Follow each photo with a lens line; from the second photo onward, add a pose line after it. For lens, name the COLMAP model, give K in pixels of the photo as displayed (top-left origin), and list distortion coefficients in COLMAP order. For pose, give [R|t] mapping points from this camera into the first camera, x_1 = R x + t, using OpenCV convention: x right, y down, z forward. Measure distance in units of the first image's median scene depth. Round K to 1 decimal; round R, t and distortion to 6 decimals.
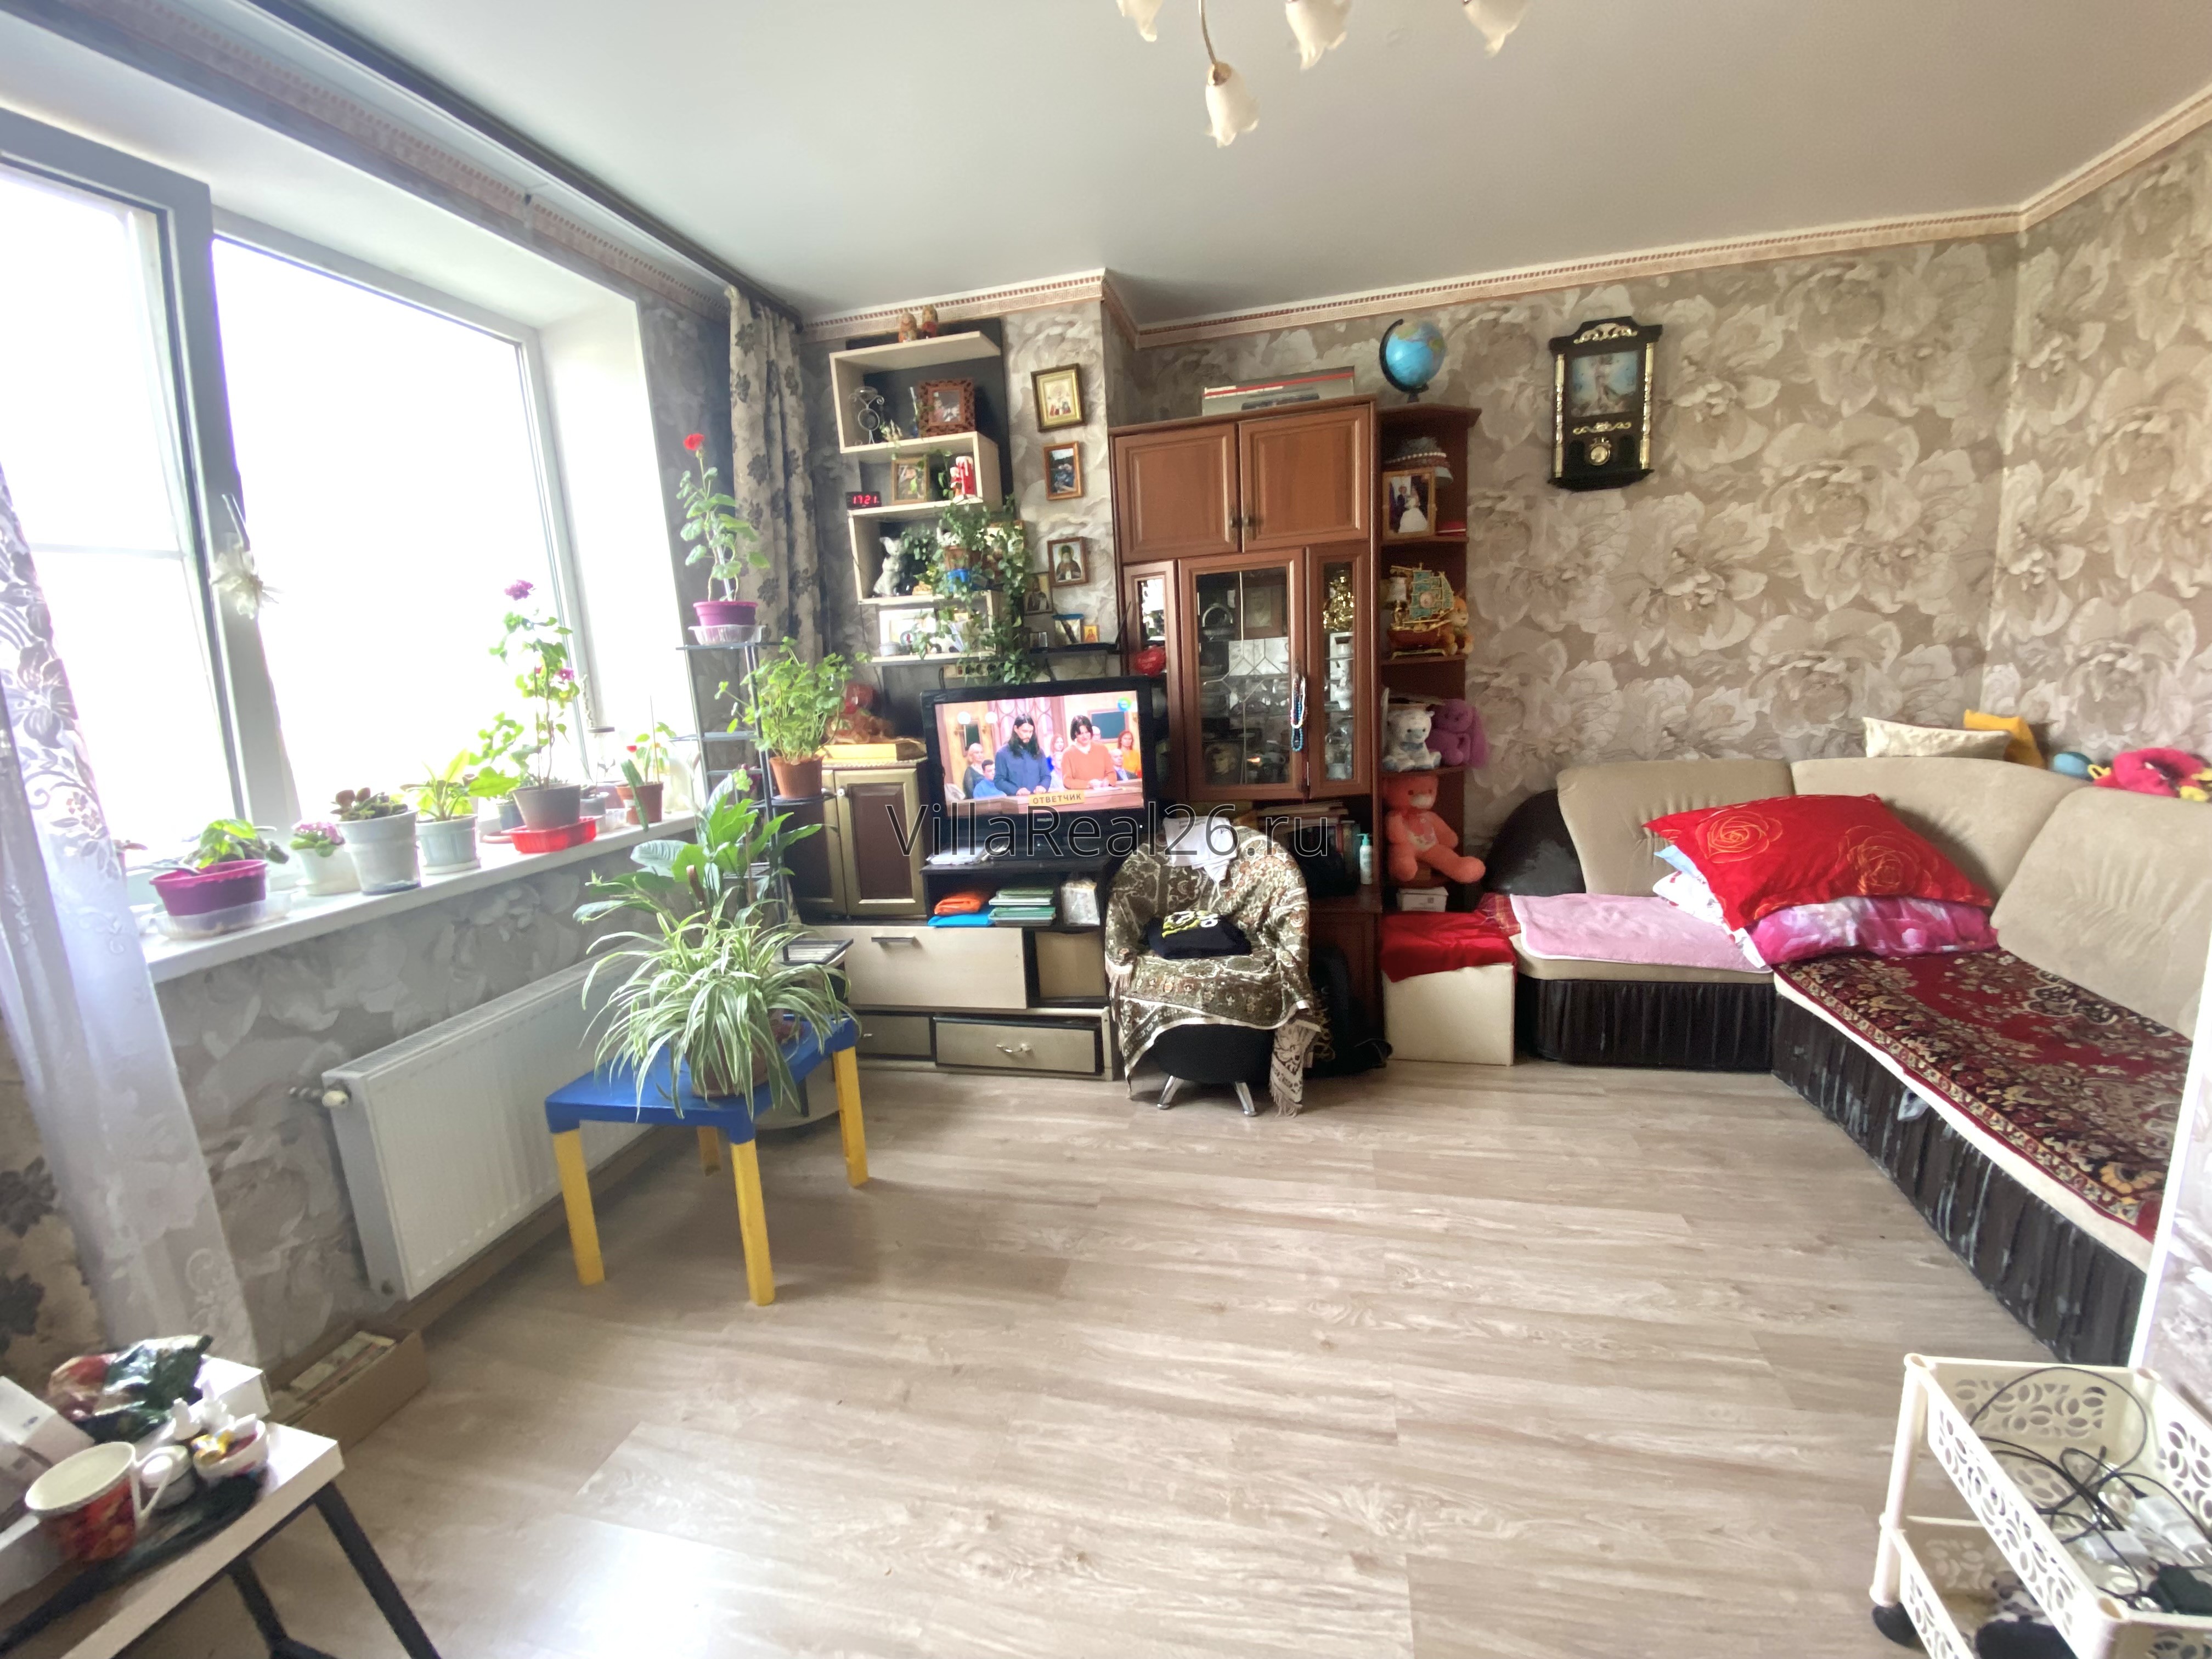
lens RADIAL K [[887.9, 0, 1100.5], [0, 887.9, 831.0], [0, 0, 1]] dist [0.028395, -0.026719]
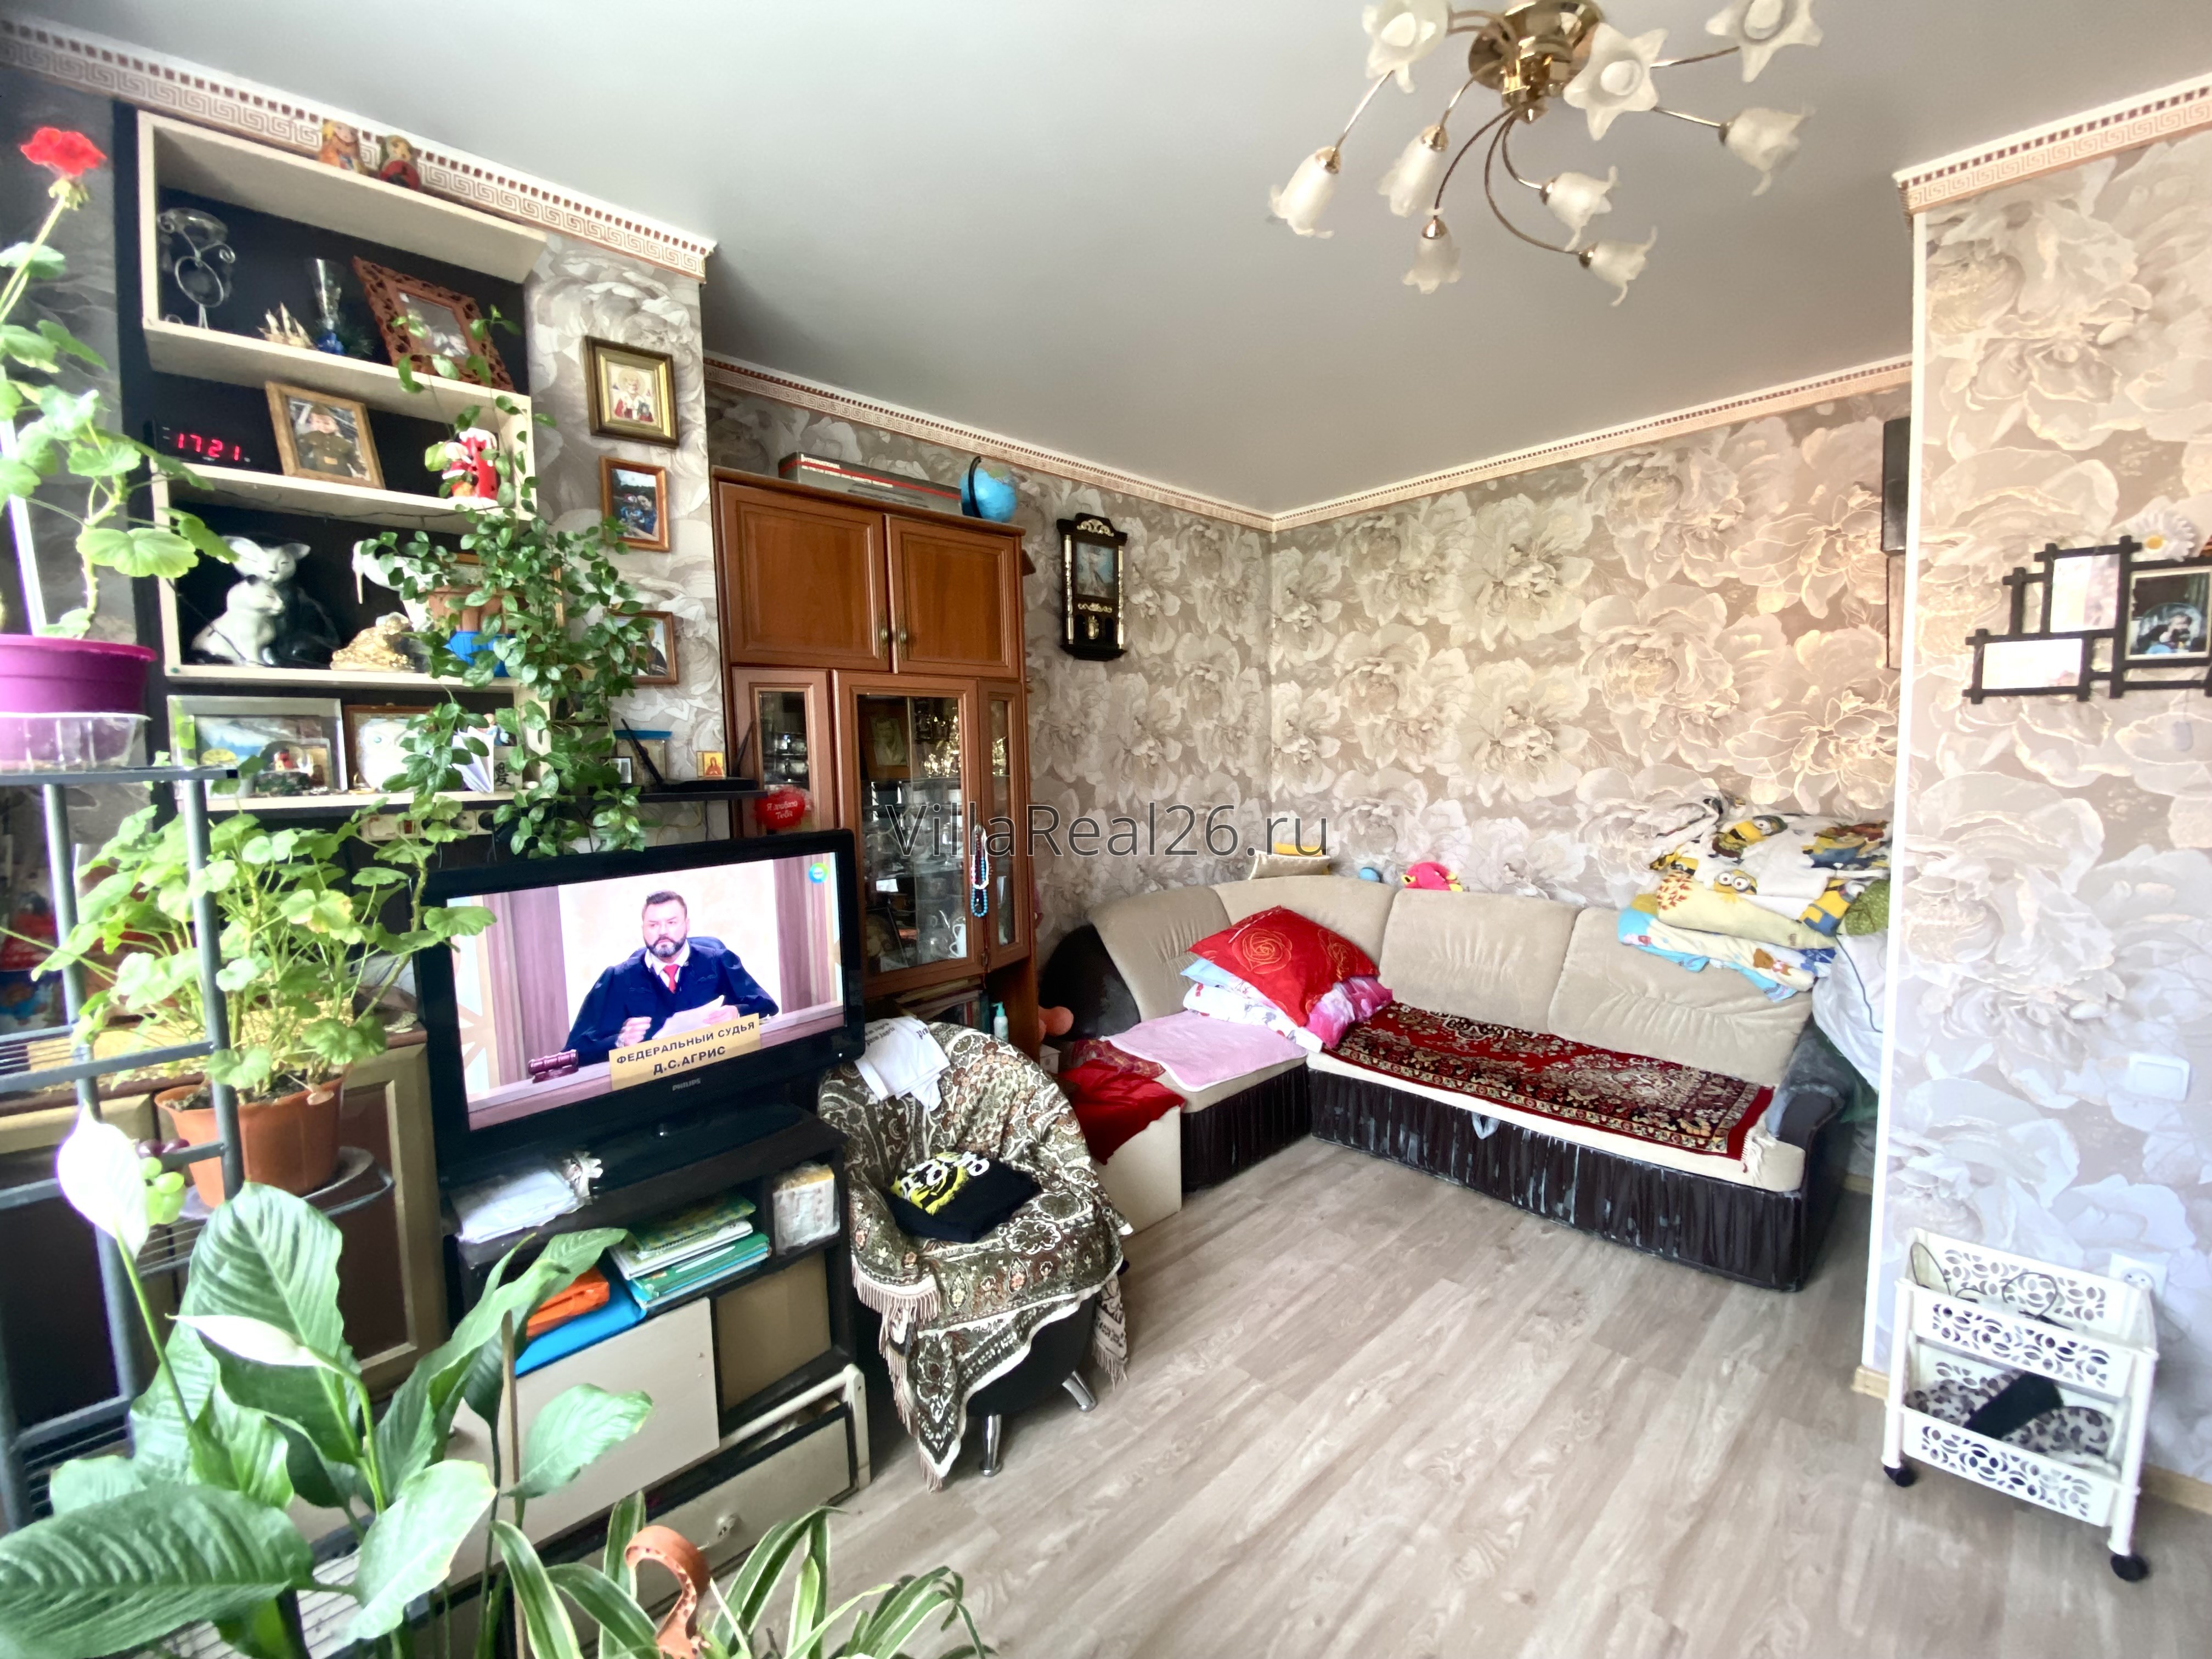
lens RADIAL K [[887.9, 0, 1100.5], [0, 887.9, 831.0], [0, 0, 1]] dist [0.028395, -0.026719]
pose [[0.538689, -0.020724, 0.842250, -0.406327], [0.145967, 0.986875, -0.069075, -0.096783], [-0.829764, 0.160151, 0.534644, 0.456284]]
